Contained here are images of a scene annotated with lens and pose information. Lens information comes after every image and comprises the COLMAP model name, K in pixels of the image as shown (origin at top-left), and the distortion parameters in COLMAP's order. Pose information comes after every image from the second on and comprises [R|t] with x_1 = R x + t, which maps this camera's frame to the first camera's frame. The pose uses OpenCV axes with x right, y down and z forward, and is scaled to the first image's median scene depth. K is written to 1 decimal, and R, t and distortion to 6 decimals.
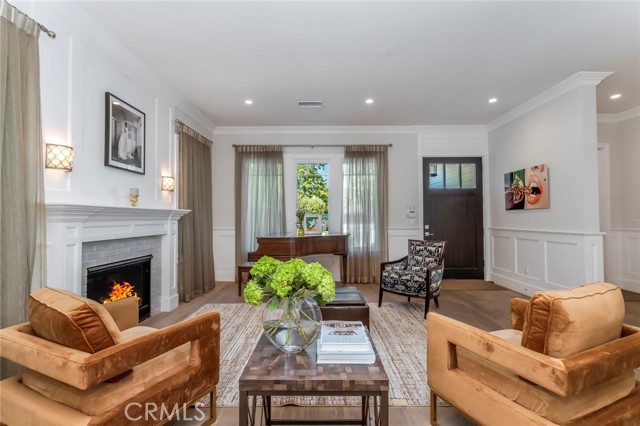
lens RADIAL K [[300.2, 0, 321.3], [0, 300.2, 212.4], [0, 0, 1]] dist [-0.003302, -0.000214]
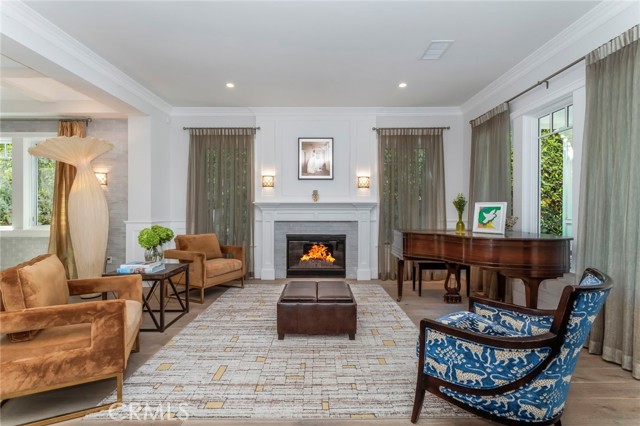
lens RADIAL K [[300.2, 0, 320.6], [0, 300.2, 216.4], [0, 0, 1]] dist [-0.003302, -0.000214]
pose [[0.012060, 0.026756, -0.999569, 0.952229], [0.022166, 0.999389, 0.027019, 0.015769], [0.999682, -0.022482, 0.011459, 0.978254]]
